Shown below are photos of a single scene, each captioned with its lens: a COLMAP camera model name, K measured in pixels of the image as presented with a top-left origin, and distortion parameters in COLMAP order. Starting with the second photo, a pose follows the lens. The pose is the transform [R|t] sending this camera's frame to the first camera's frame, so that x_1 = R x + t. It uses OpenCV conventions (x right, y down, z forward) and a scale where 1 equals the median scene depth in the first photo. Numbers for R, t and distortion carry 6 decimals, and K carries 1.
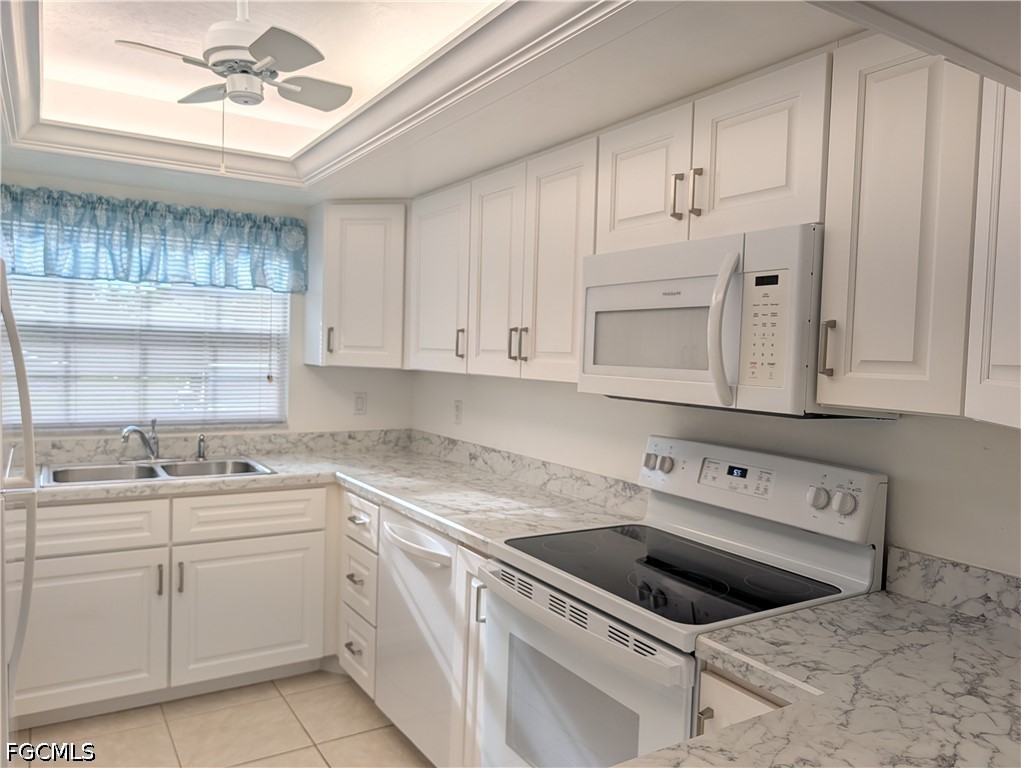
lens RADIAL K [[739.8, 0, 510.1], [0, 739.8, 385.4], [0, 0, 1]] dist [0.030723, -0.037684]
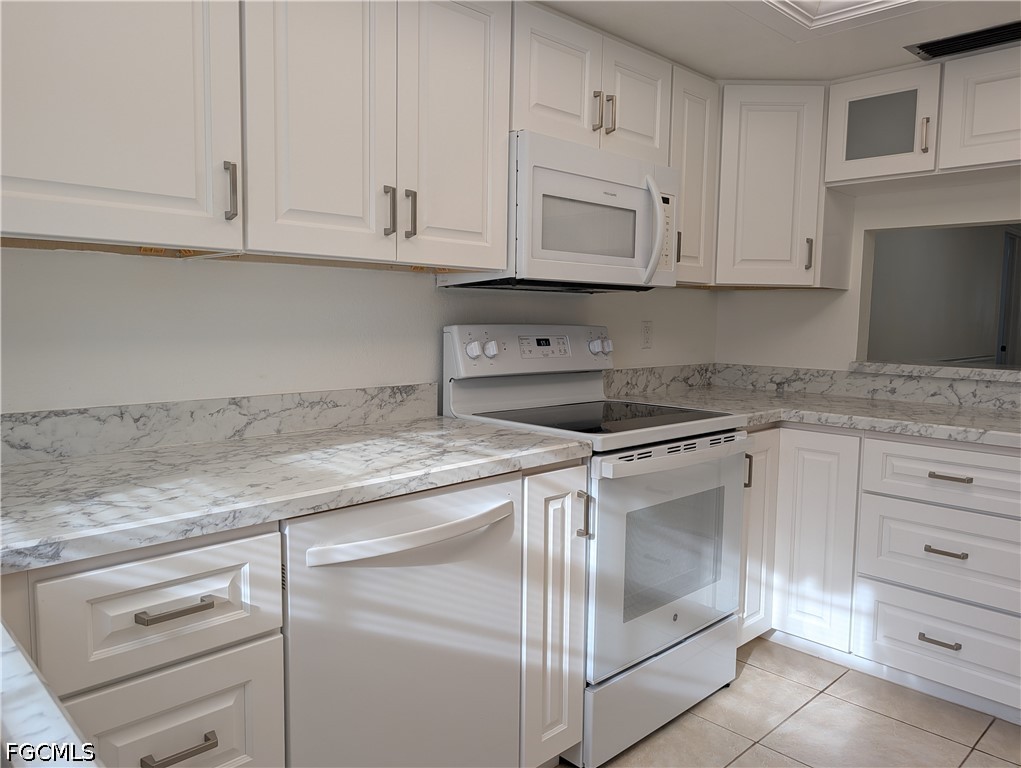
lens RADIAL K [[739.8, 0, 503.2], [0, 739.8, 381.6], [0, 0, 1]] dist [0.030723, -0.037684]
pose [[-0.201926, -0.123105, 0.971633, -0.631610], [0.024996, 0.991098, 0.130766, 0.012360], [-0.979082, 0.050692, -0.197052, 0.923696]]
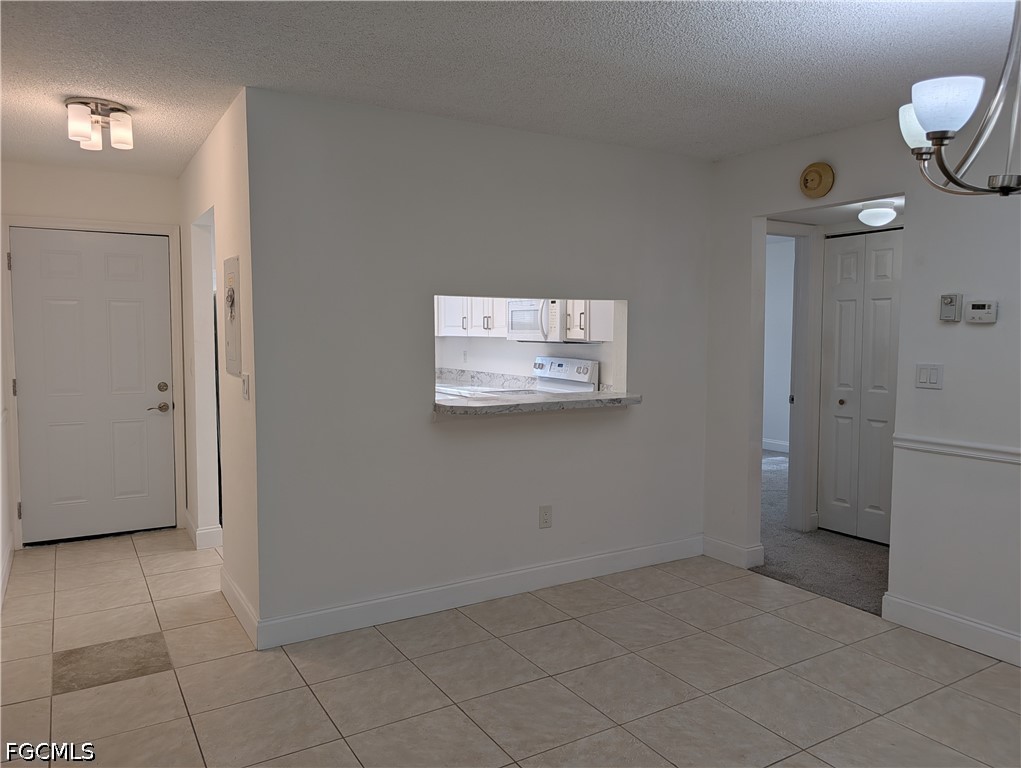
lens RADIAL K [[739.8, 0, 497.5], [0, 739.8, 393.6], [0, 0, 1]] dist [0.030723, -0.037684]
pose [[0.998905, -0.028969, -0.036728, 0.115773], [0.030552, 0.998595, 0.043298, 0.065967], [0.035422, -0.044373, 0.998387, -1.324814]]
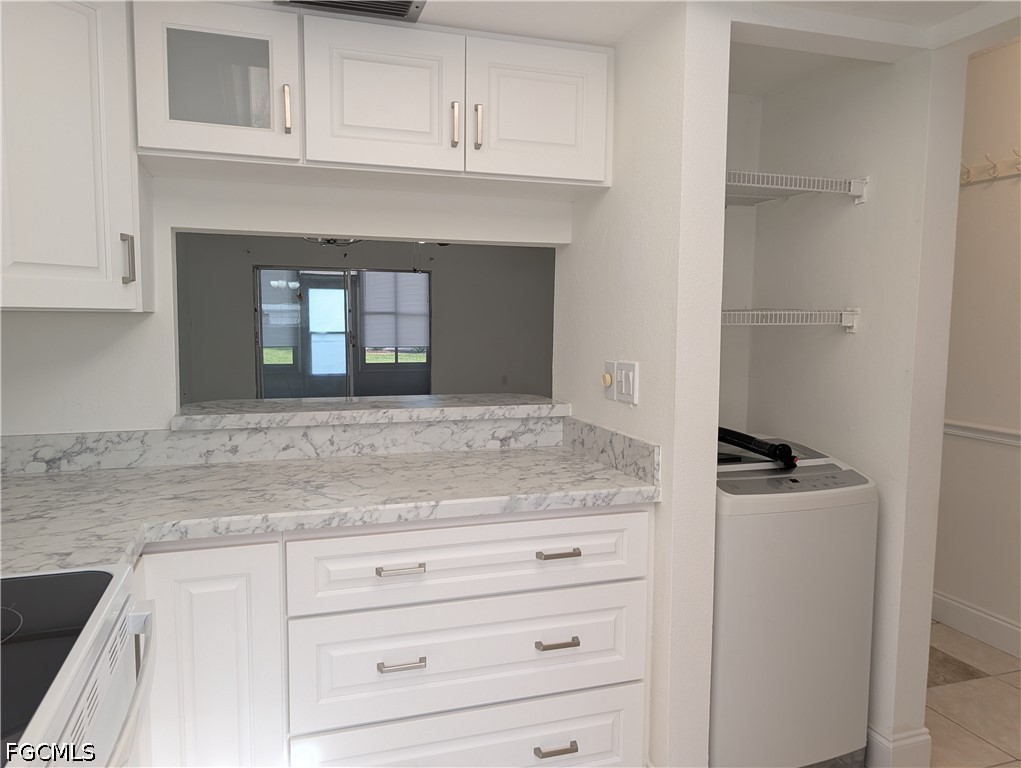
lens RADIAL K [[739.8, 0, 517.6], [0, 739.8, 385.7], [0, 0, 1]] dist [0.030723, -0.037684]
pose [[-0.972986, -0.063363, 0.222000, -0.198307], [-0.030909, 0.988695, 0.146723, -0.012553], [-0.228787, 0.135898, -0.963944, 0.854915]]
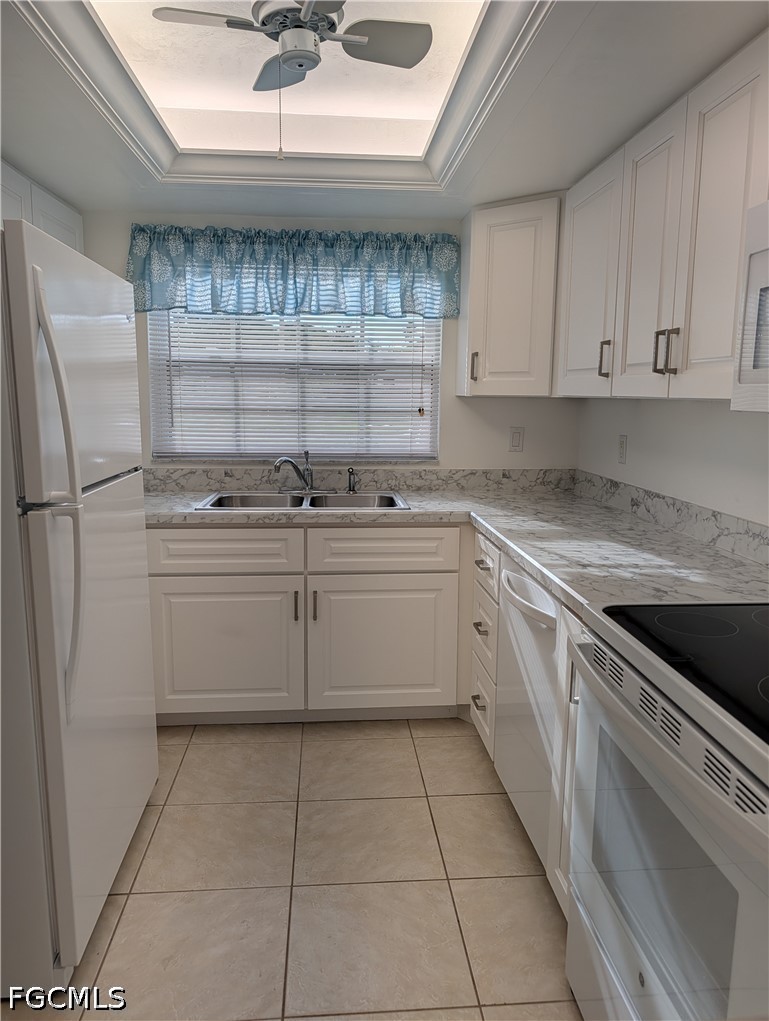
lens RADIAL K [[735.2, 0, 392.8], [0, 735.2, 508.7], [0, 0, 1]] dist [0.032309, -0.037546]
pose [[0.892214, 0.049249, -0.448919, 0.094843], [-0.003412, 0.994743, 0.102346, 0.023441], [0.451599, -0.089783, 0.887692, 0.169642]]
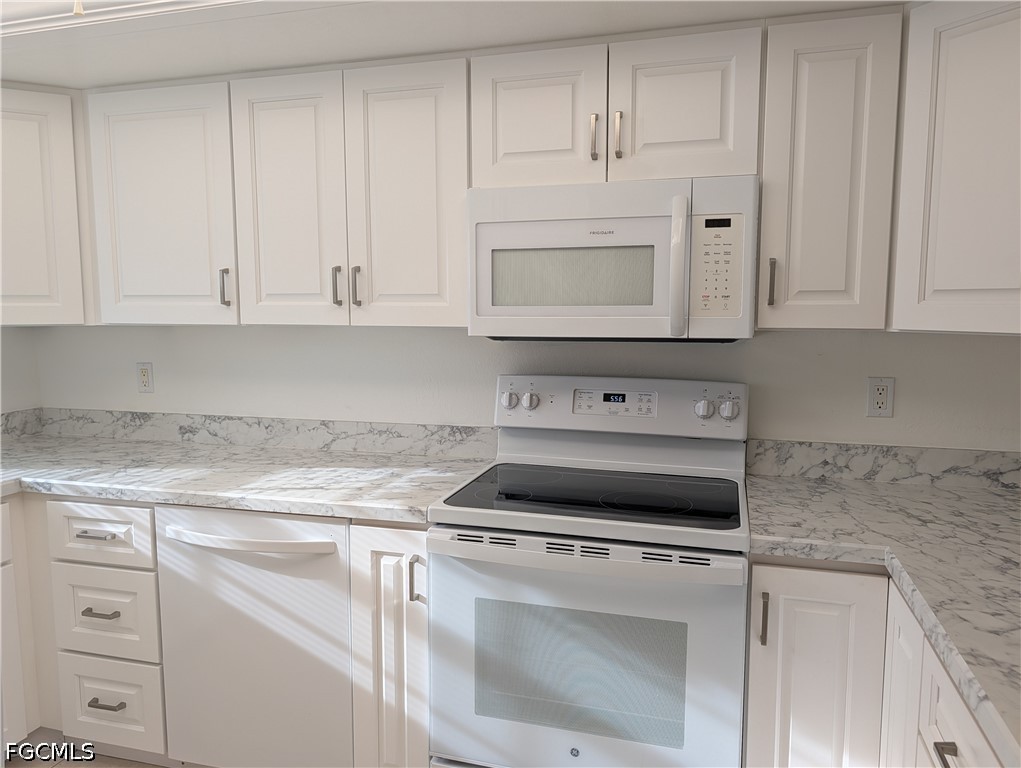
lens RADIAL K [[739.8, 0, 504.4], [0, 739.8, 383.1], [0, 0, 1]] dist [0.030723, -0.037684]
pose [[0.752259, -0.104144, 0.650585, -0.373915], [0.056870, 0.994007, 0.093361, -0.012459], [-0.656409, -0.033233, 0.753673, 0.195391]]
